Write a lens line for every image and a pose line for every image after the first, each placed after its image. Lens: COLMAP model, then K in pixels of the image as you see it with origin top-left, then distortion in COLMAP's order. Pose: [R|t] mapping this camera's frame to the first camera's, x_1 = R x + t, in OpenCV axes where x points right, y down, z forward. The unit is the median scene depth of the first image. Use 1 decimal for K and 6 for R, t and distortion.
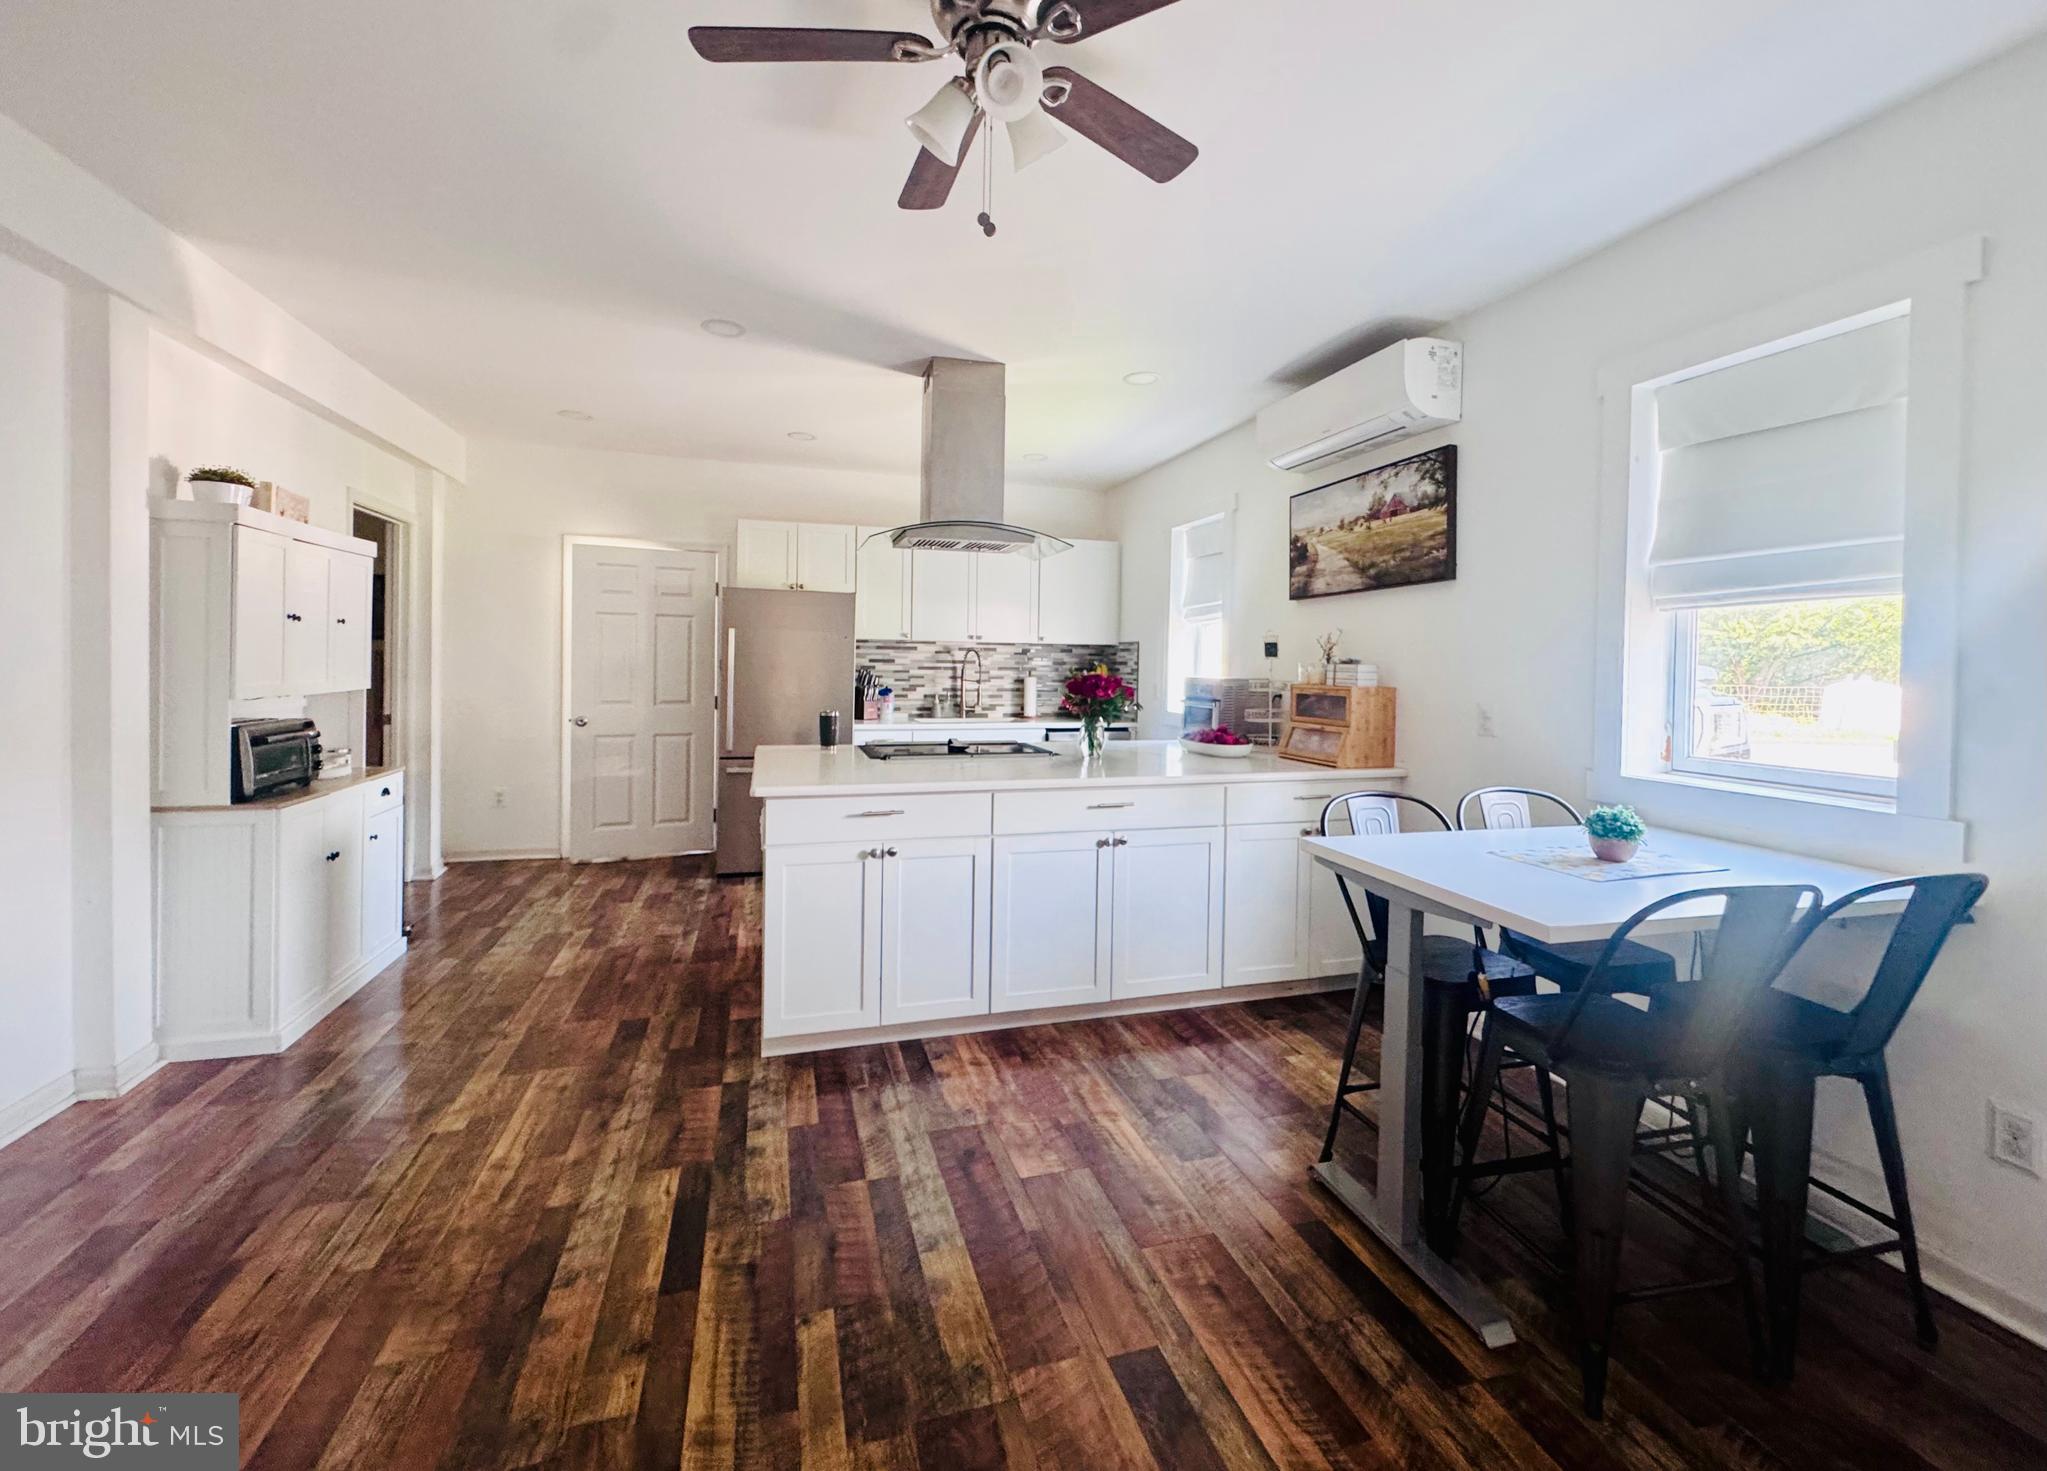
lens RADIAL K [[839.2, 0, 1027.6], [0, 839.2, 676.2], [0, 0, 1]] dist [-0.001178, -0.000217]
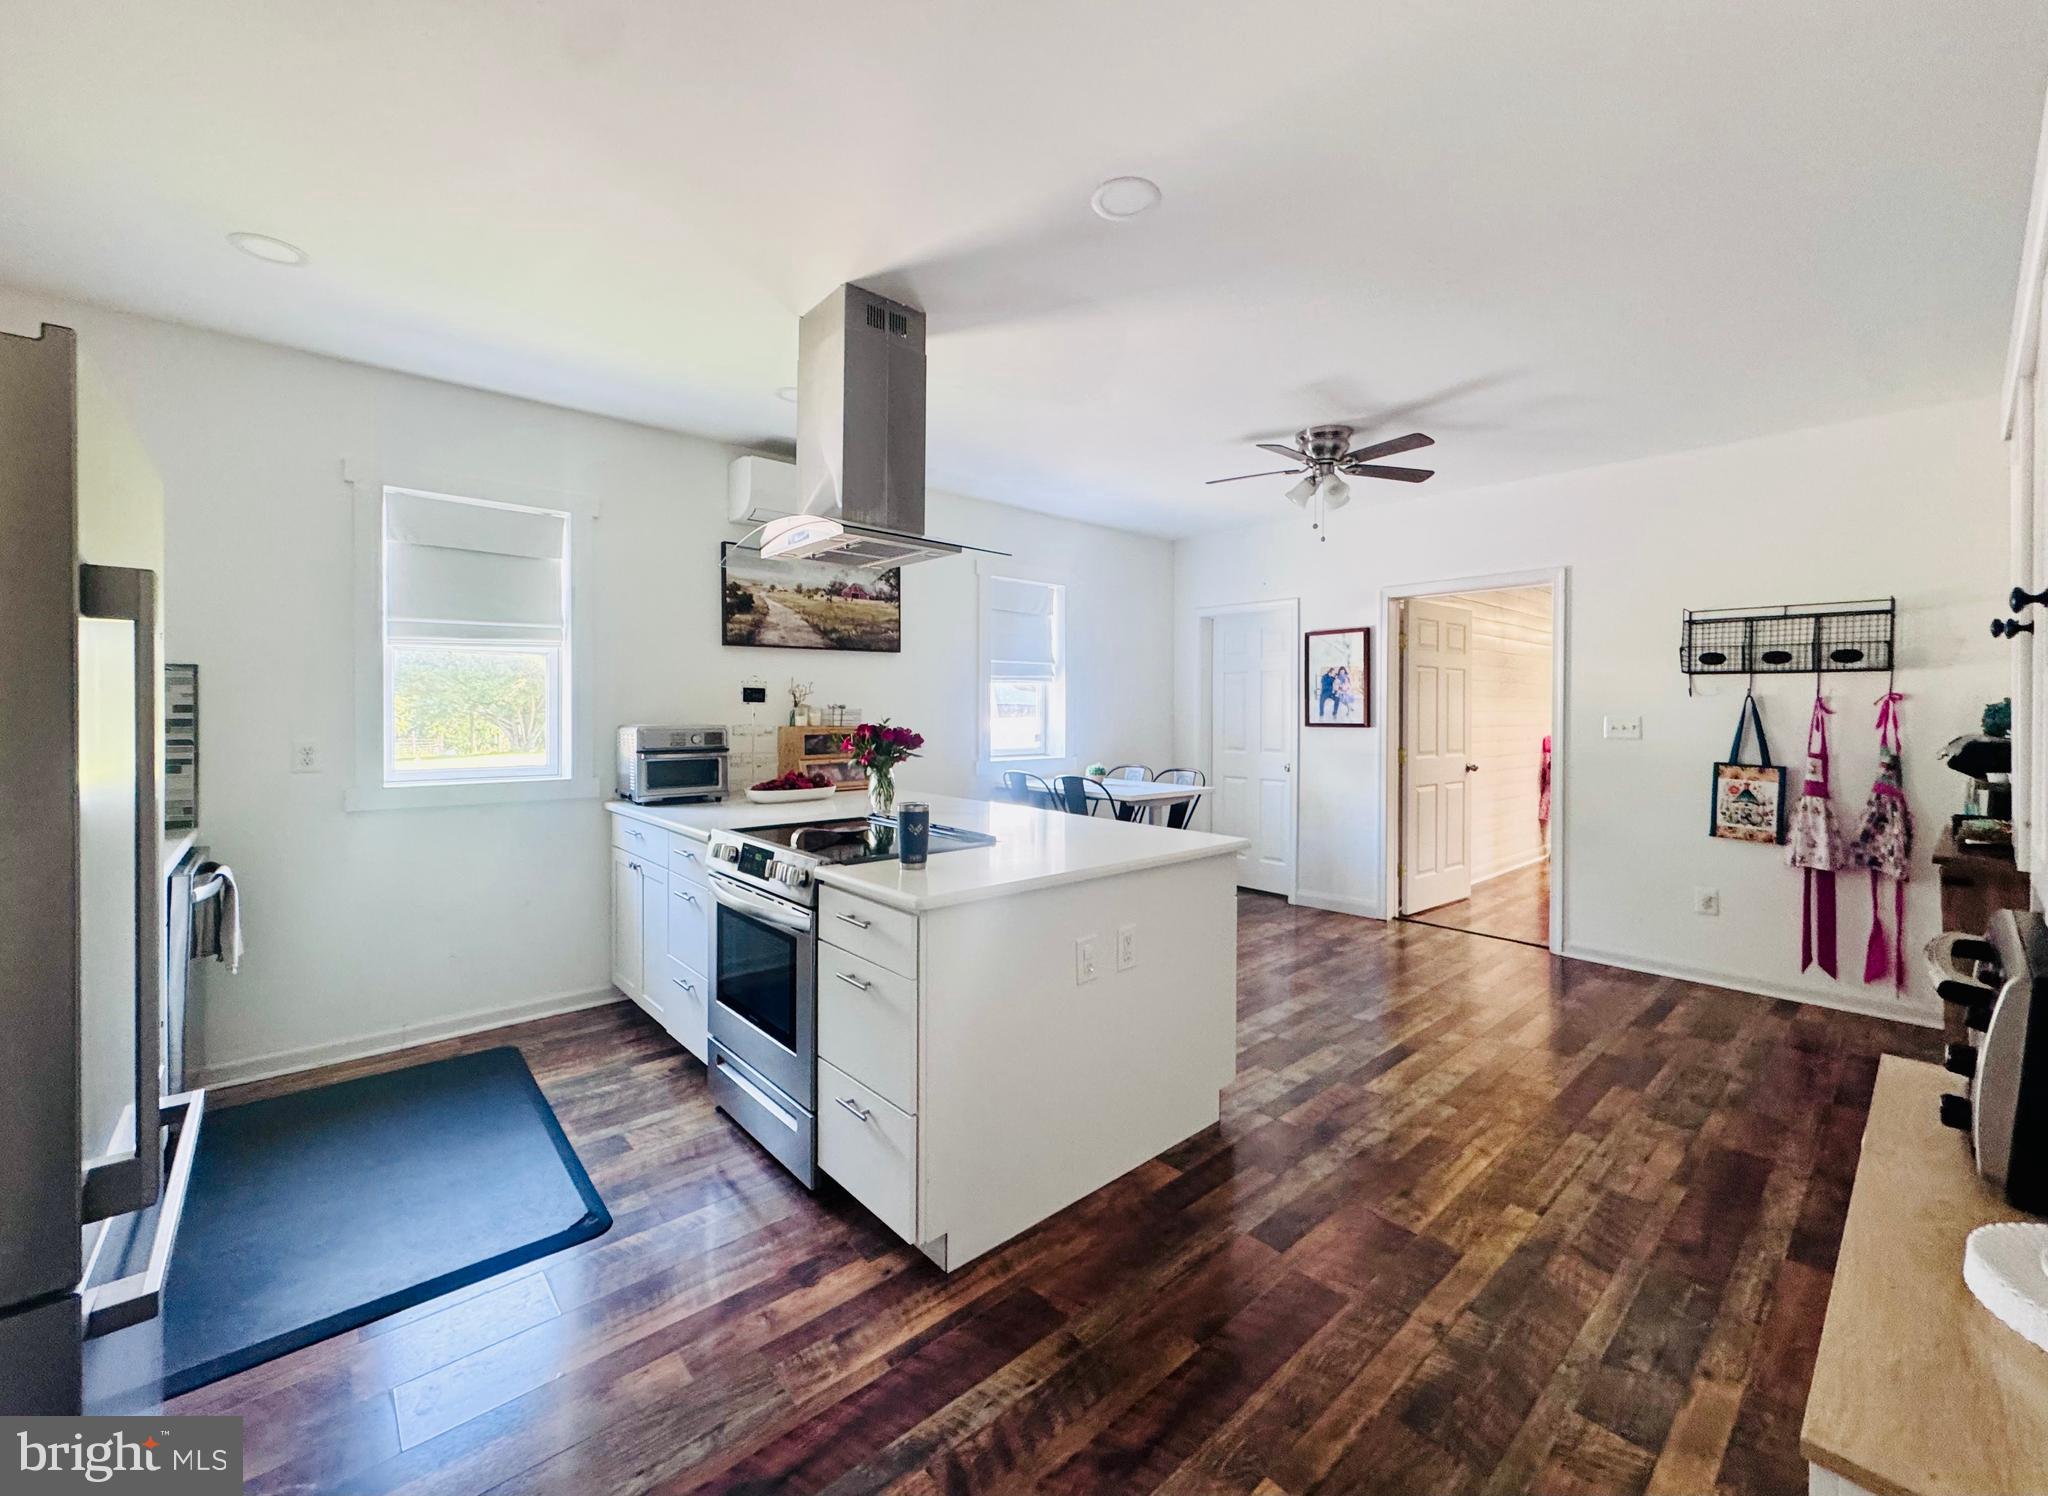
lens RADIAL K [[832.1, 0, 1029.4], [0, 832.1, 715.2], [0, 0, 1]] dist [0.000333, 0.000047]
pose [[-0.417367, -0.023749, 0.908428, -0.994802], [0.004536, 0.999592, 0.028217, -0.044024], [-0.908727, 0.015897, -0.417089, 1.450504]]
